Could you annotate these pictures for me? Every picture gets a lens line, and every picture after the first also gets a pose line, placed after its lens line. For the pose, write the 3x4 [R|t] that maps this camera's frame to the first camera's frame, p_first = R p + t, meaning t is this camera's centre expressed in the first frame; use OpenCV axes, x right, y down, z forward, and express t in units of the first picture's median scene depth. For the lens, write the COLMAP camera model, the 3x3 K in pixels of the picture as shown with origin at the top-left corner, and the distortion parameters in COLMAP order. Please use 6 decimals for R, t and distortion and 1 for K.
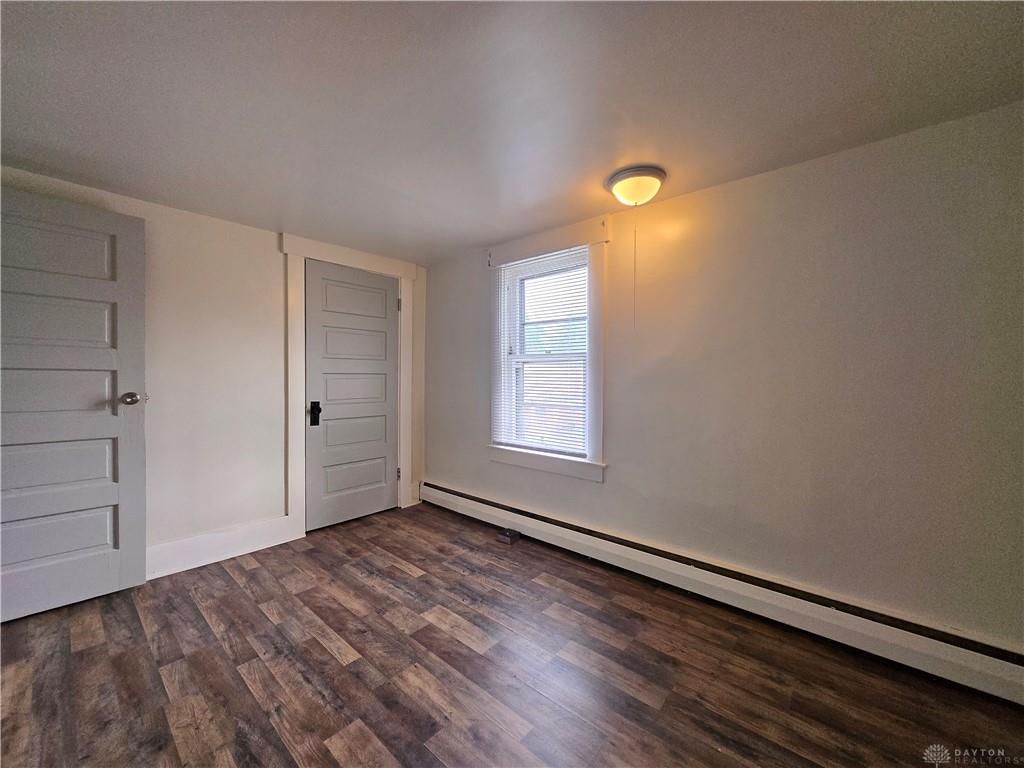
lens RADIAL K [[404.2, 0, 513.6], [0, 404.2, 383.3], [0, 0, 1]] dist [0.002478, 0.000110]
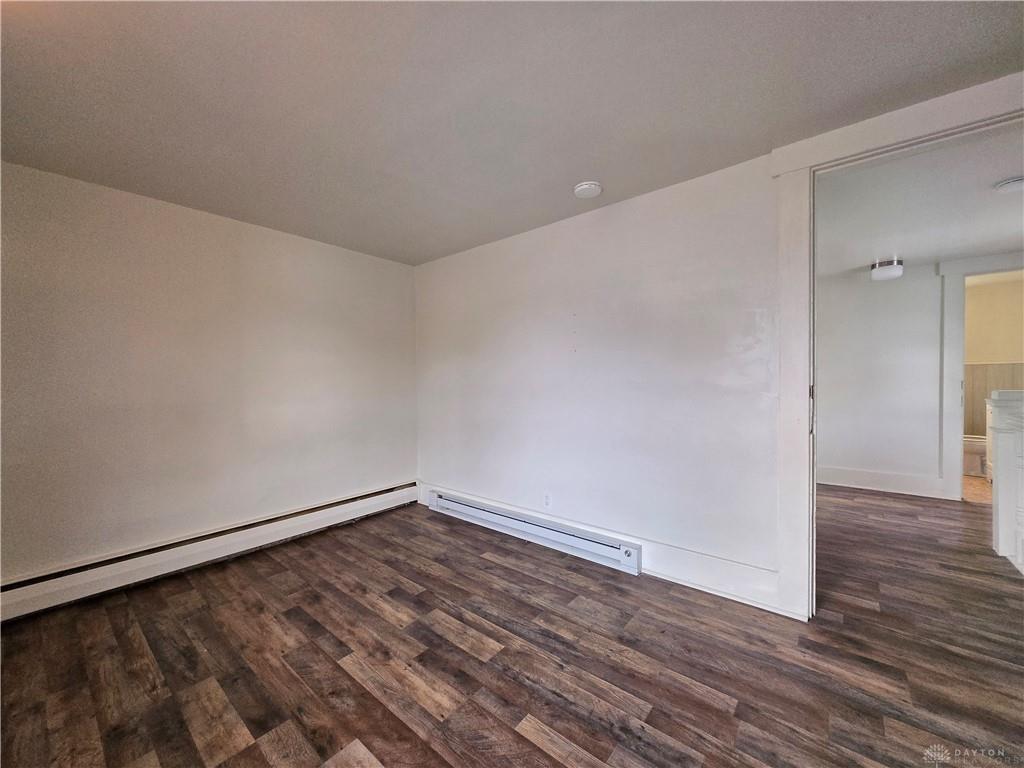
lens RADIAL K [[405.2, 0, 512.0], [0, 405.2, 384.0], [0, 0, 1]] dist [0.001161, 0.000376]
pose [[-0.999689, 0.008553, -0.023418, -0.301878], [0.007811, 0.999471, 0.031575, -0.005490], [0.023675, 0.031382, -0.999227, 1.474205]]
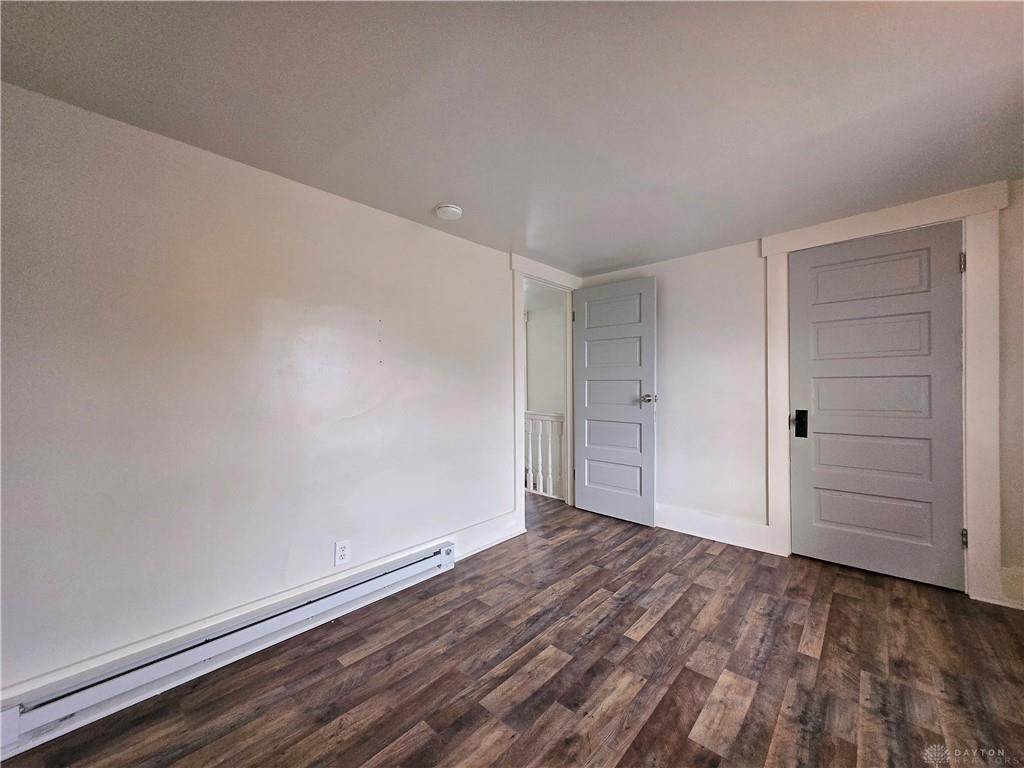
lens RADIAL K [[405.2, 0, 512.0], [0, 405.2, 384.0], [0, 0, 1]] dist [0.001161, 0.000376]
pose [[-0.017331, -0.007685, -0.999820, 0.603261], [-0.006418, 0.999951, -0.007575, -0.001480], [0.999829, 0.006286, -0.017380, 0.570116]]
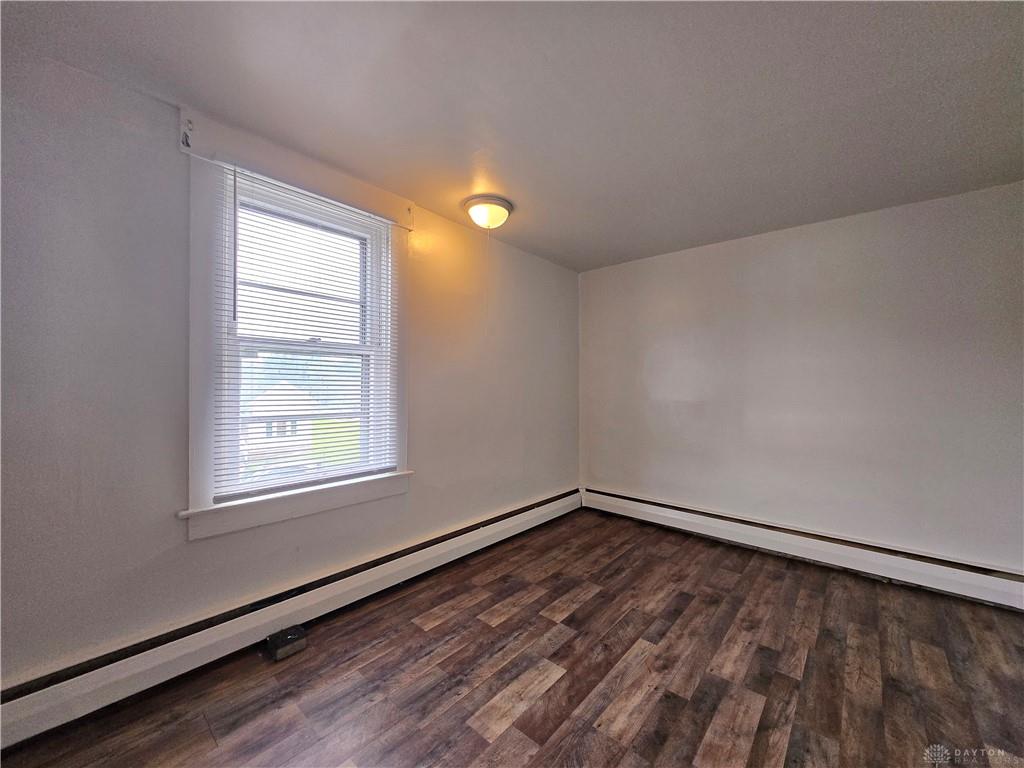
lens RADIAL K [[404.2, 0, 513.6], [0, 404.2, 383.3], [0, 0, 1]] dist [0.002478, 0.000110]
pose [[0.000593, -0.003206, 0.999995, -0.864079], [0.010374, 0.999941, 0.003199, -0.000457], [-0.999946, 0.010372, 0.000626, 0.948162]]
